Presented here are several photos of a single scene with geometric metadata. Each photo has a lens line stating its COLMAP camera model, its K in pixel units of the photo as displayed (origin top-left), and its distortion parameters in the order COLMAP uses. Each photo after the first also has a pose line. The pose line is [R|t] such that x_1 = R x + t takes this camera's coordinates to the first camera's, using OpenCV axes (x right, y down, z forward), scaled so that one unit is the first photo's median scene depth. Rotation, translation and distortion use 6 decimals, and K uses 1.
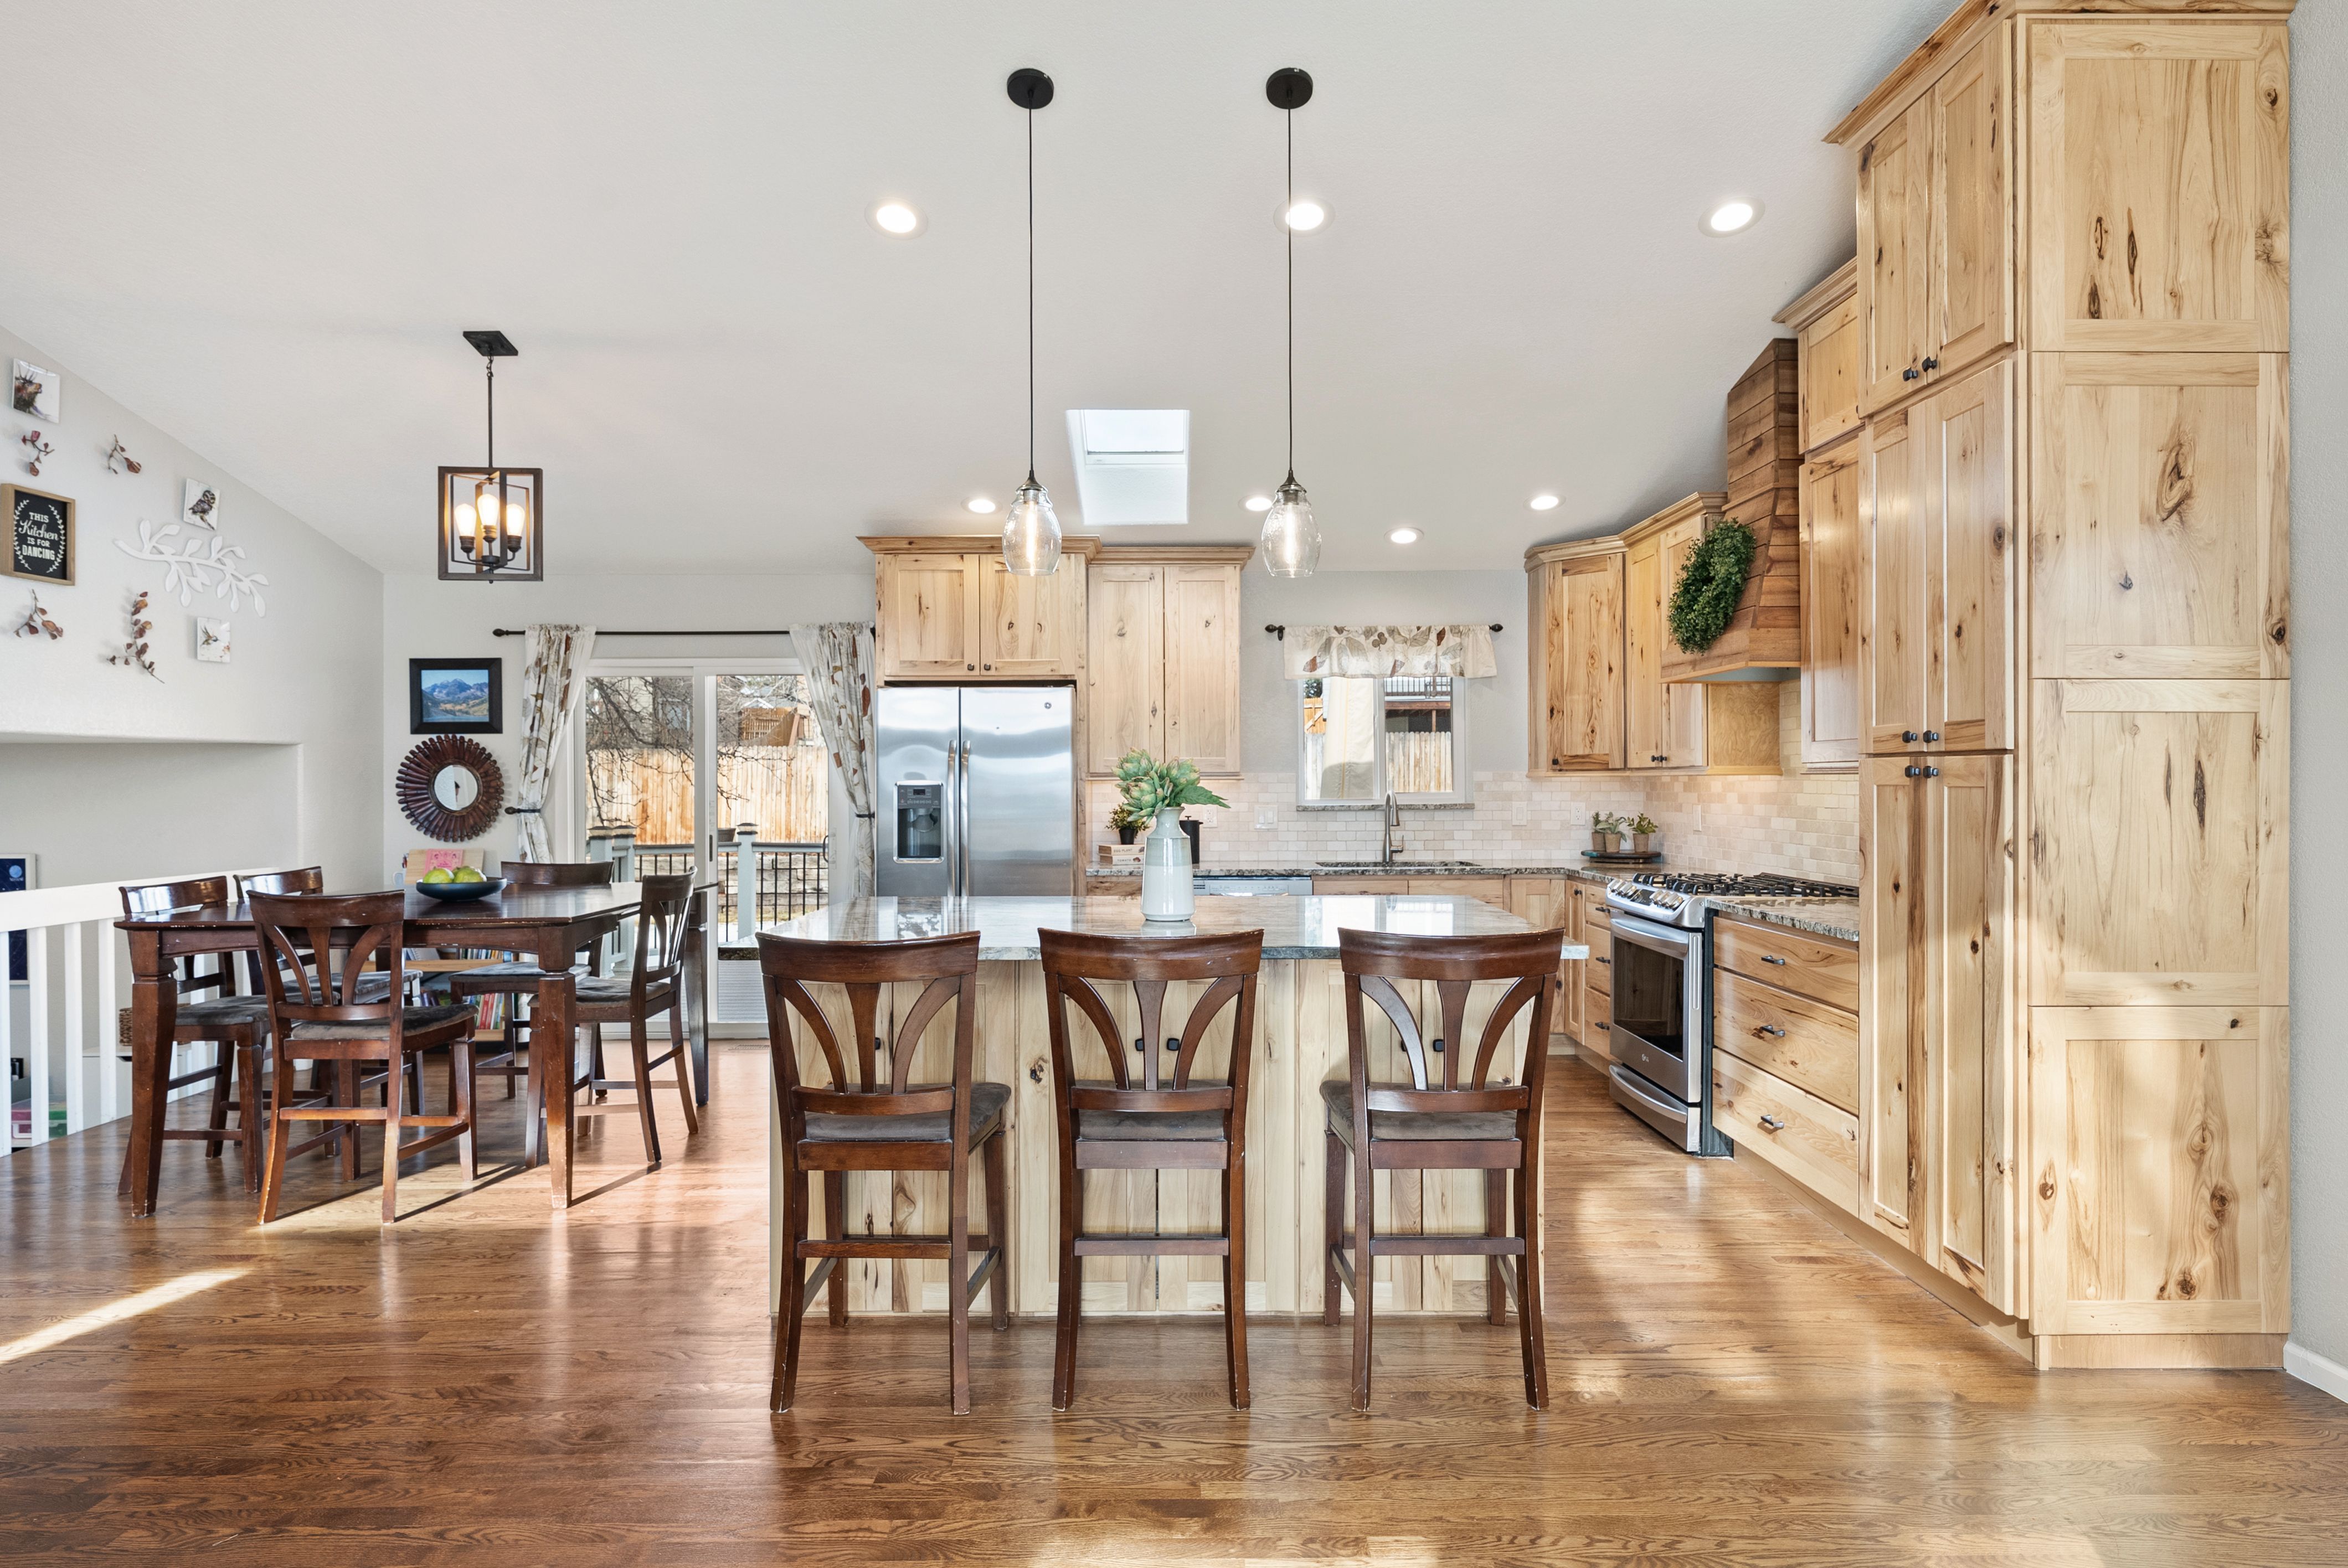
lens RADIAL K [[1242.0, 0, 1181.2], [0, 1242.0, 778.8], [0, 0, 1]] dist [0.003916, -0.000759]
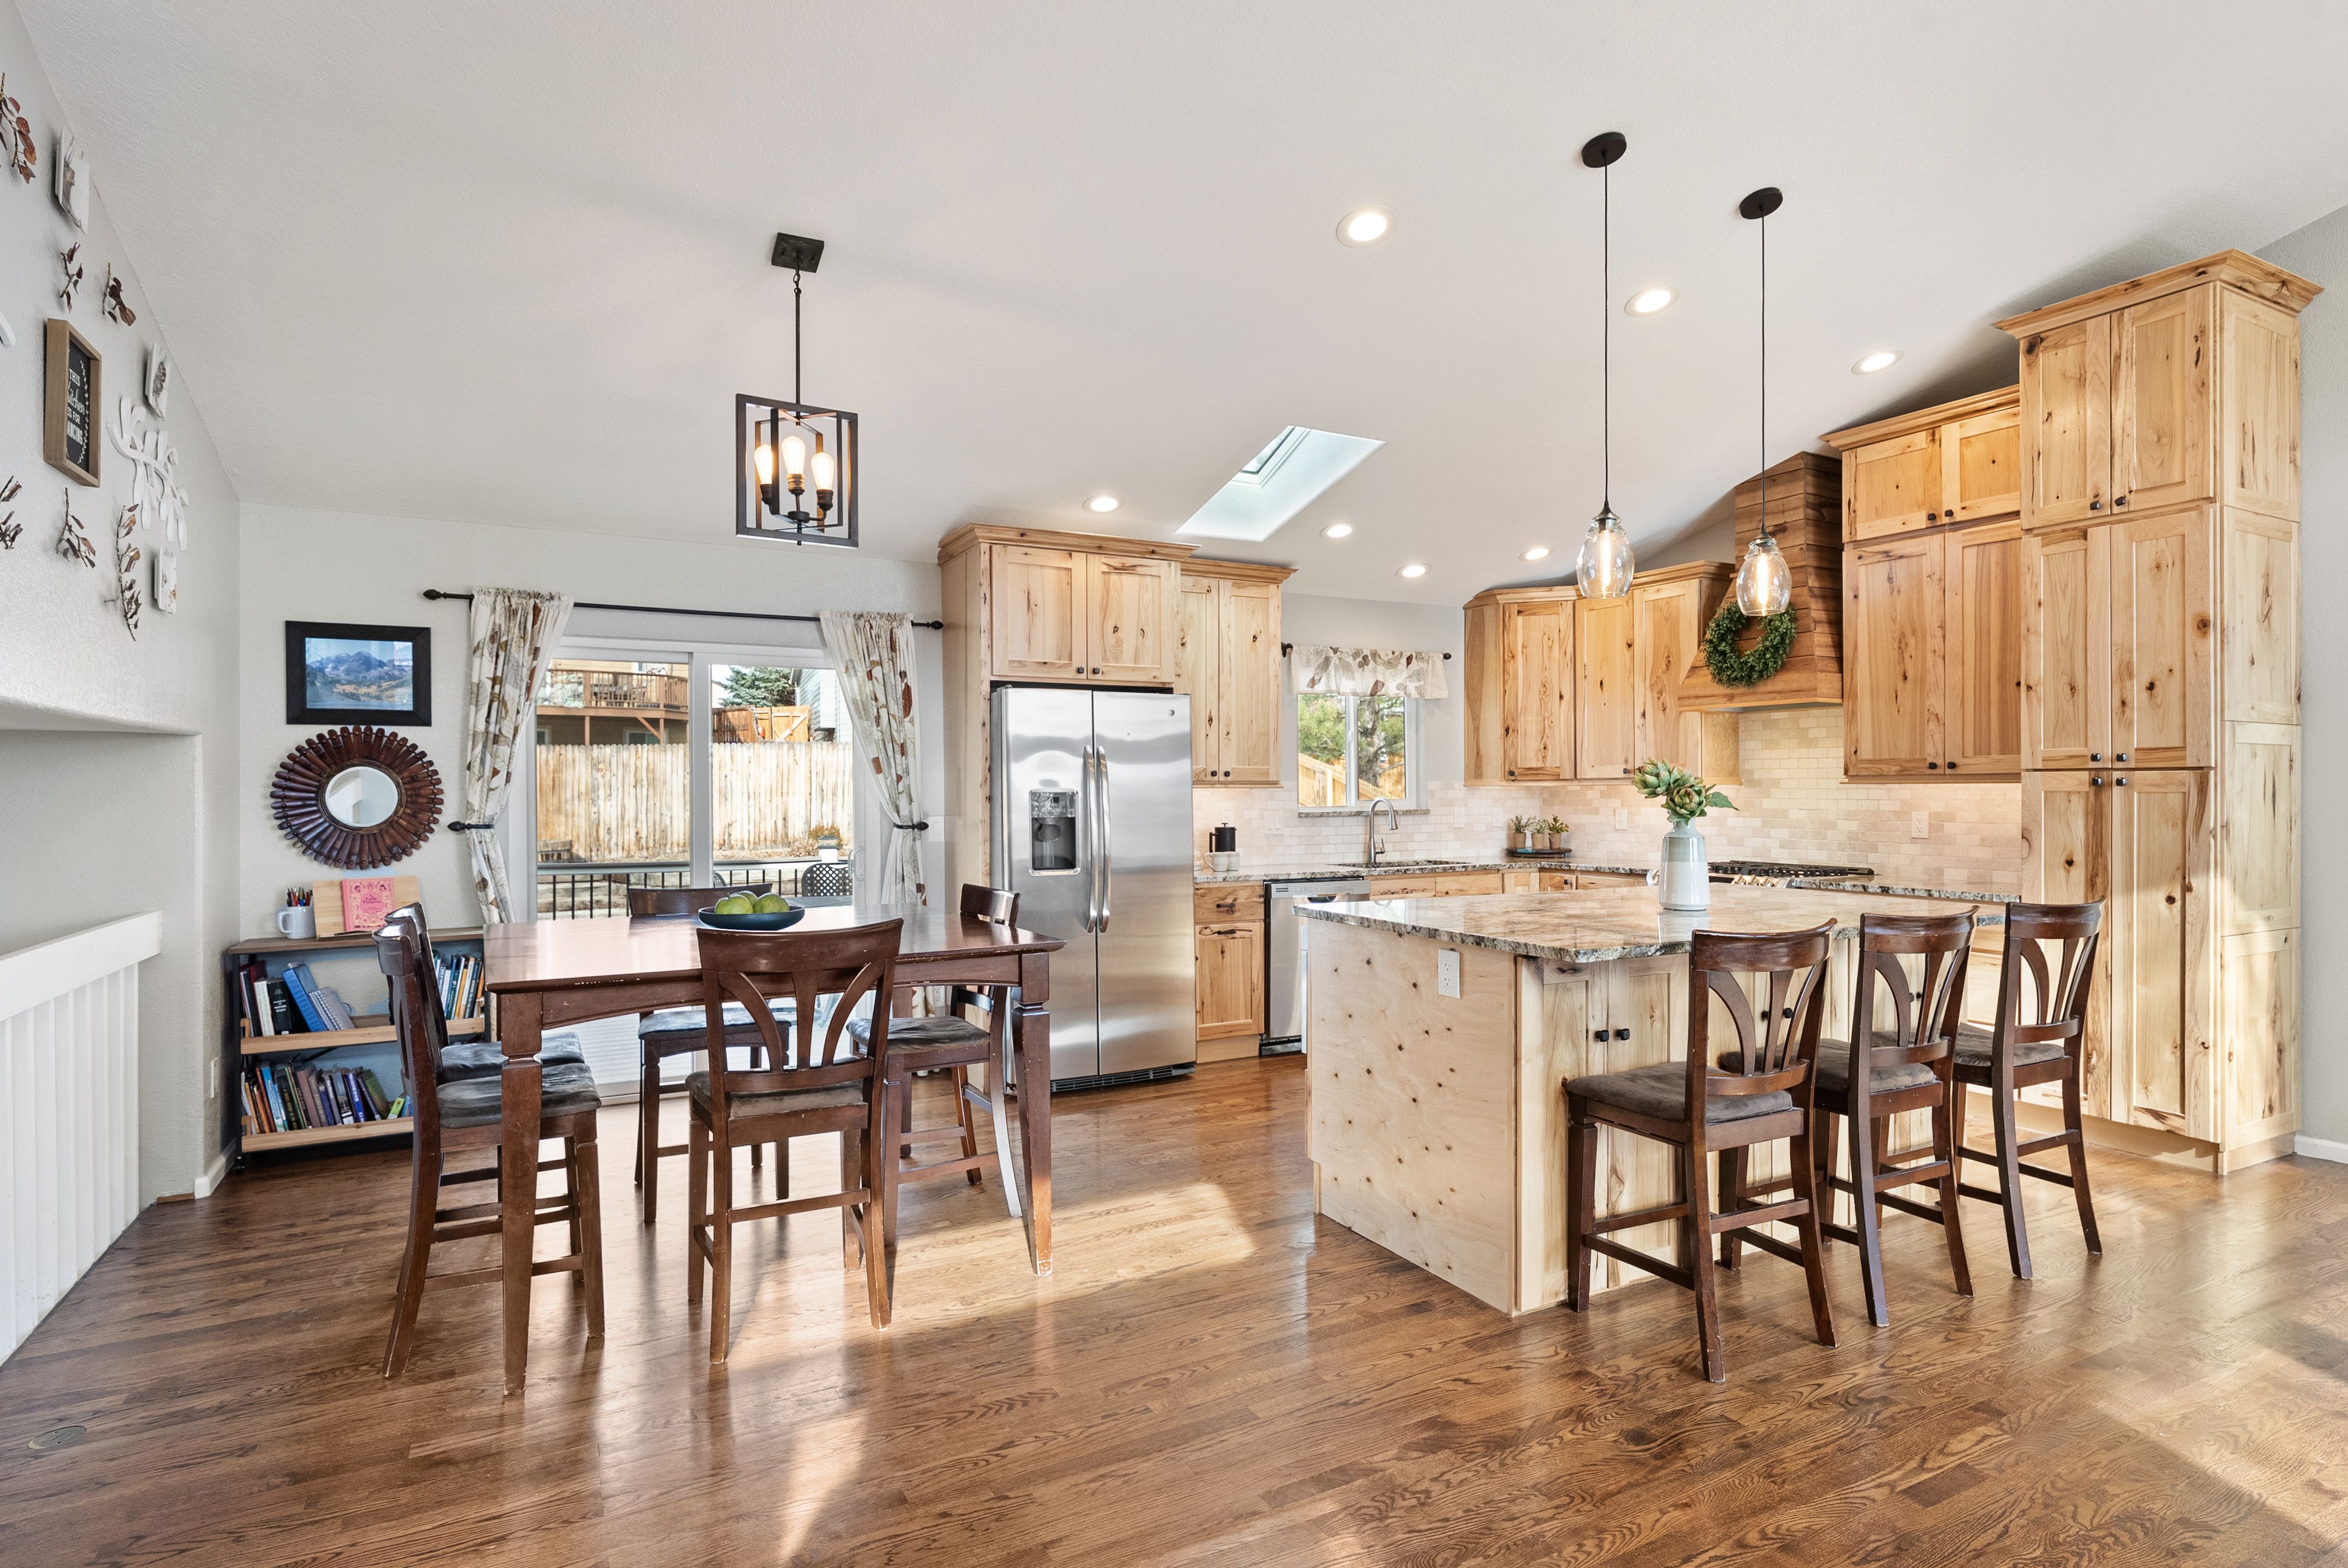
lens RADIAL K [[1215.1, 0, 1182.6], [0, 1215.1, 790.6], [0, 0, 1]] dist [0.002856, -0.000570]
pose [[0.884584, 0.000698, 0.466381, -0.535635], [-0.001029, 0.999999, 0.000455, 0.002776], [-0.466380, -0.000883, 0.884584, 0.131484]]
